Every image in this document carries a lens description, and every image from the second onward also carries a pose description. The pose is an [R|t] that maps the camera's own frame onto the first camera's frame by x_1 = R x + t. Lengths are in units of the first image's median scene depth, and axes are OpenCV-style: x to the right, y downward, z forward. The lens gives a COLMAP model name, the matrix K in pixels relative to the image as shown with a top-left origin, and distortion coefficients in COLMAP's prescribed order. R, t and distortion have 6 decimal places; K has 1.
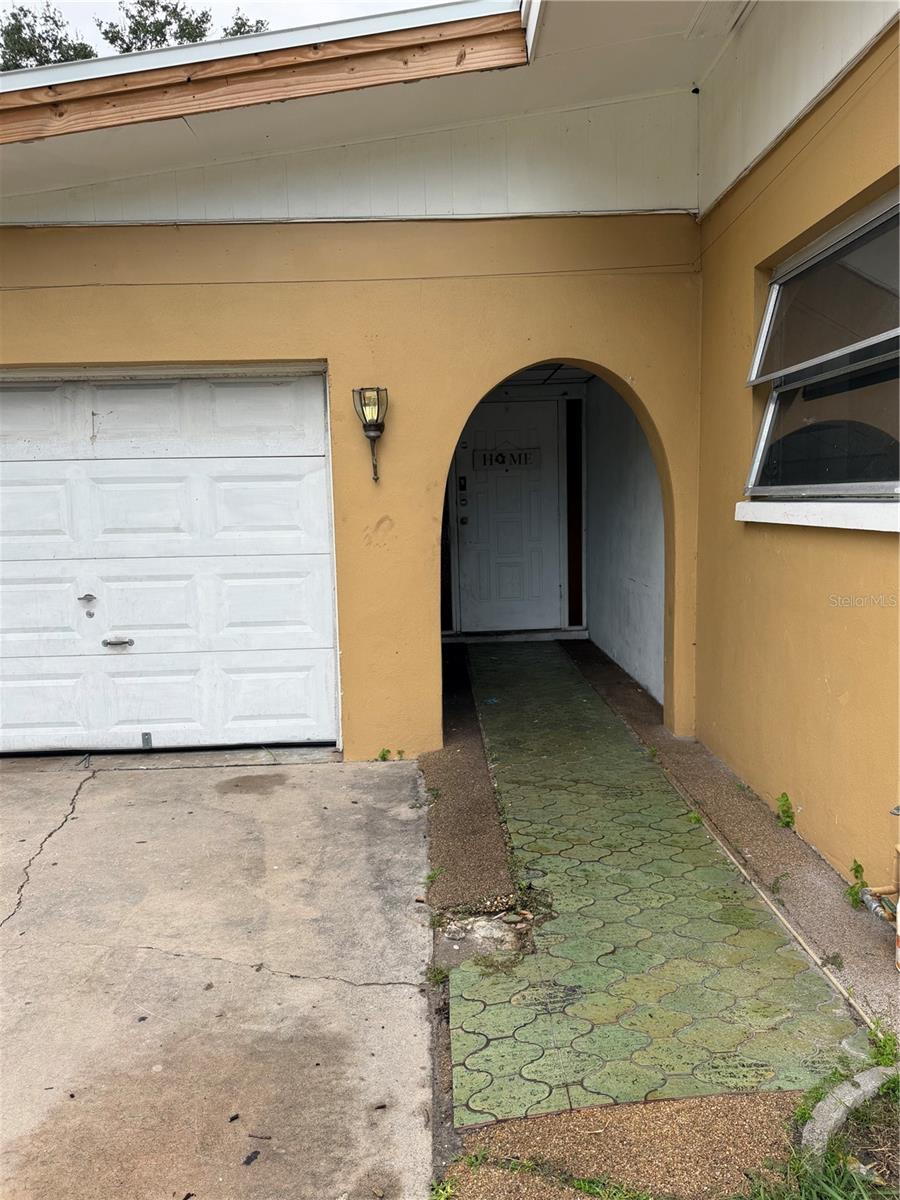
lens RADIAL K [[866.5, 0, 448.5], [0, 866.5, 603.9], [0, 0, 1]] dist [0.011477, -0.004409]
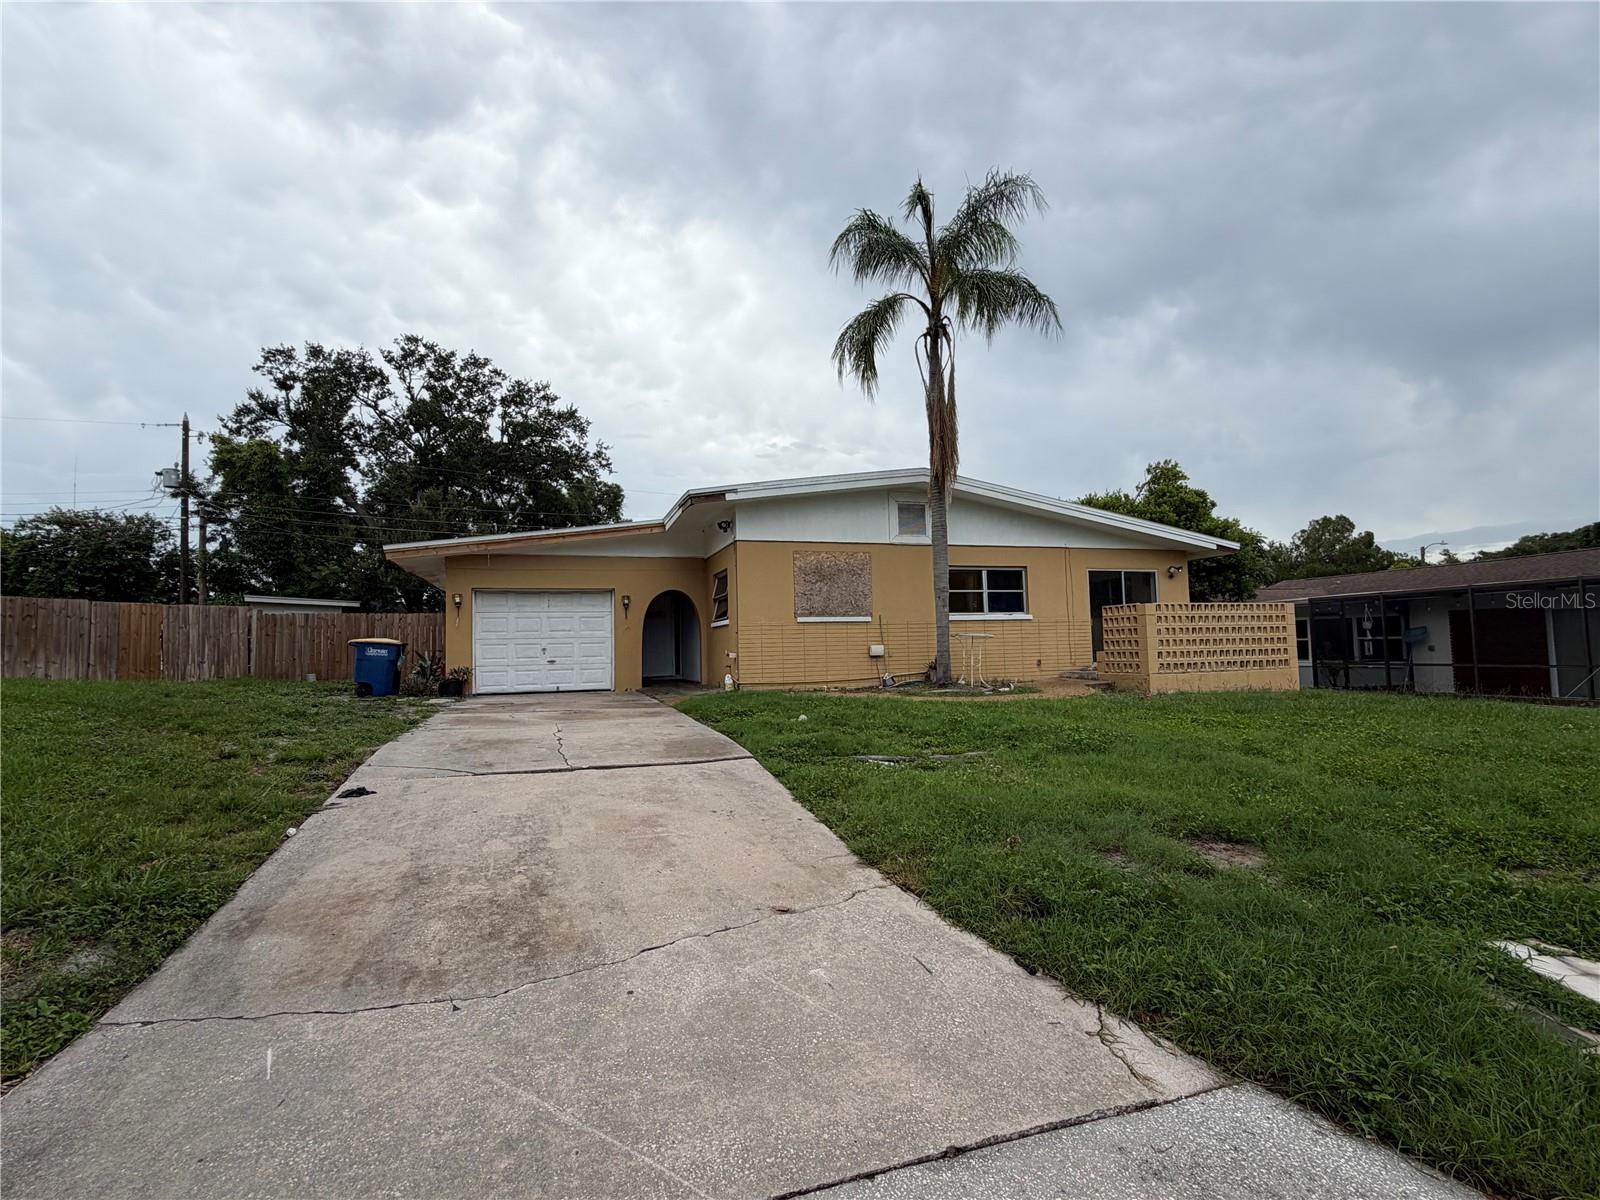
lens RADIAL K [[777.9, 0, 793.9], [0, 777.9, 594.9], [0, 0, 1]] dist [0.004035, 0.003603]
pose [[0.960574, 0.021671, 0.277179, -0.316804], [0.036504, 0.978497, -0.203007, 0.480202], [-0.275618, 0.205122, 0.939127, -2.456515]]
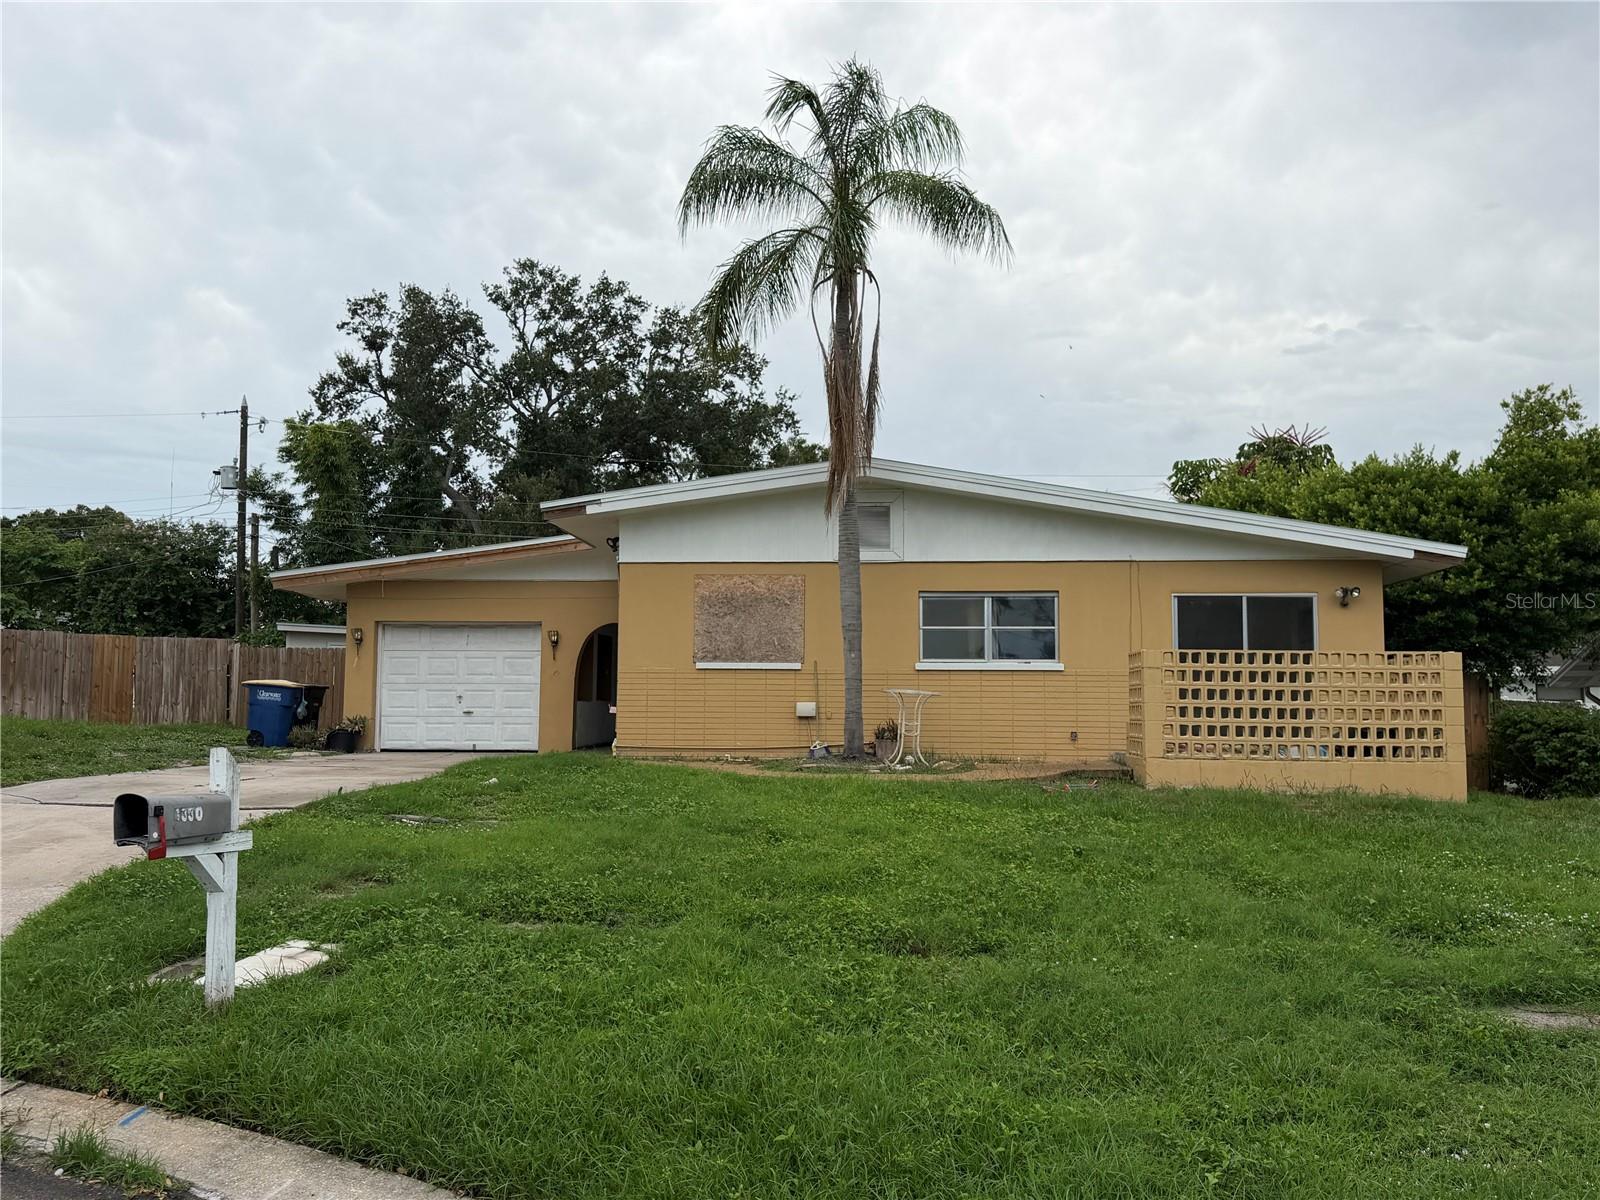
lens RADIAL K [[1352.0, 0, 803.6], [0, 1352.0, 601.1], [0, 0, 1]] dist [0.050160, -0.030891]
pose [[0.993732, 0.021701, -0.109659, 1.245069], [-0.044423, 0.976854, -0.209243, 0.587930], [0.102580, 0.212803, 0.971696, -3.429146]]
